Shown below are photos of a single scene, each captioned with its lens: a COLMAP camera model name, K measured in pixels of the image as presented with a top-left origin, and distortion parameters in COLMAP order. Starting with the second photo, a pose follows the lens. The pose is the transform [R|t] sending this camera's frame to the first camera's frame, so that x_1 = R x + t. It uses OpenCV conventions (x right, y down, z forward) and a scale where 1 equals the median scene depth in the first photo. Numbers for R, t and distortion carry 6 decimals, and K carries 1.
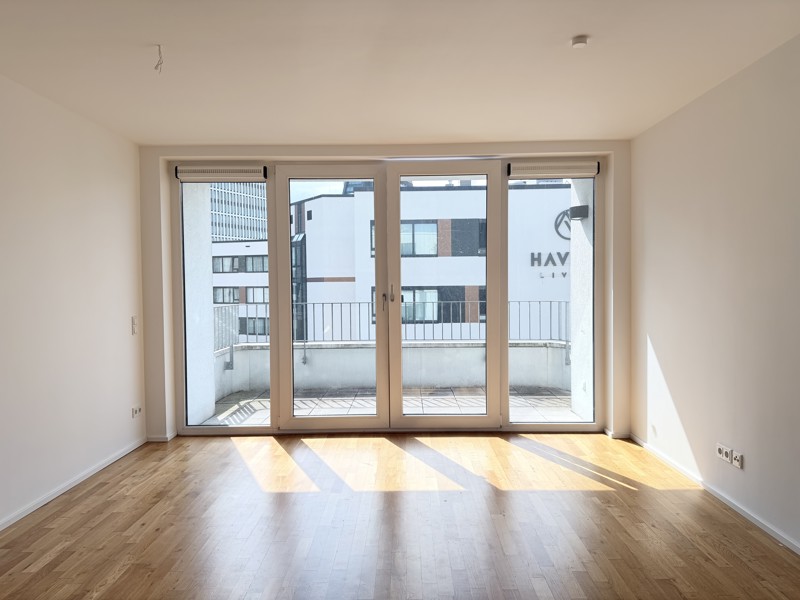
lens RADIAL K [[561.9, 0, 404.6], [0, 561.9, 300.0], [0, 0, 1]] dist [0.112446, -0.140052]
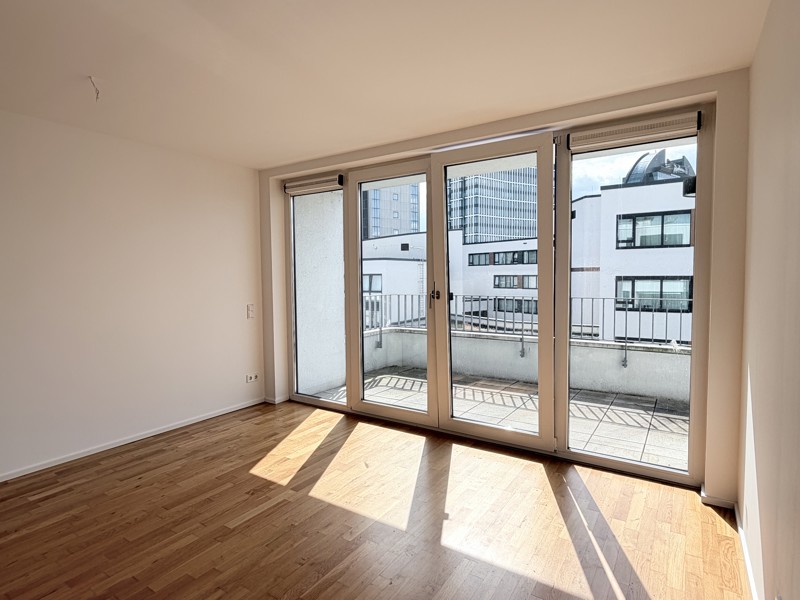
lens RADIAL K [[440.8, 0, 394.0], [0, 440.8, 299.5], [0, 0, 1]] dist [0.003622, -0.000322]
pose [[0.837537, 0.033763, -0.545337, 0.311751], [-0.016018, 0.999177, 0.037261, -0.023015], [0.546147, -0.022472, 0.837388, 0.314466]]
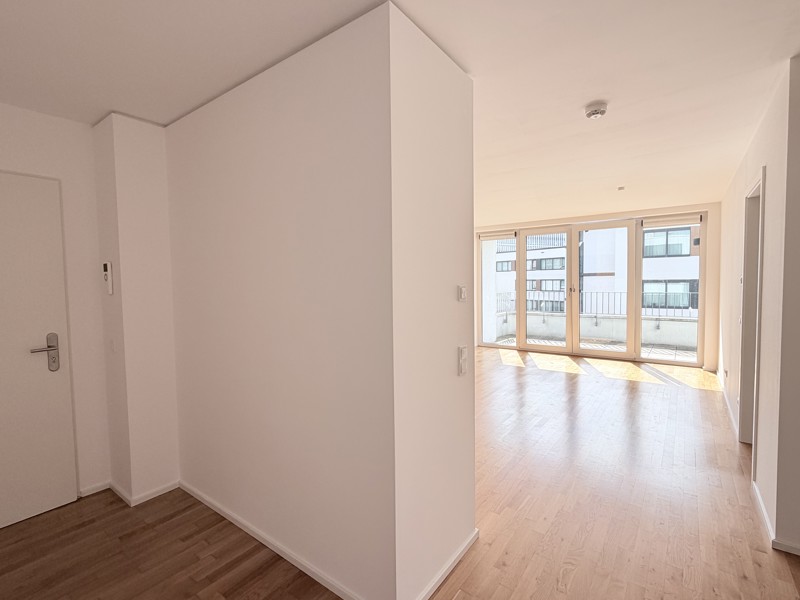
lens RADIAL K [[380.3, 0, 400.0], [0, 380.3, 300.0], [0, 0, 1]] dist [0.002117, 0.000079]
pose [[0.805470, 0.028887, -0.591933, 0.278095], [-0.010390, 0.999346, 0.034631, -0.009550], [0.592546, -0.021744, 0.805243, -0.481679]]
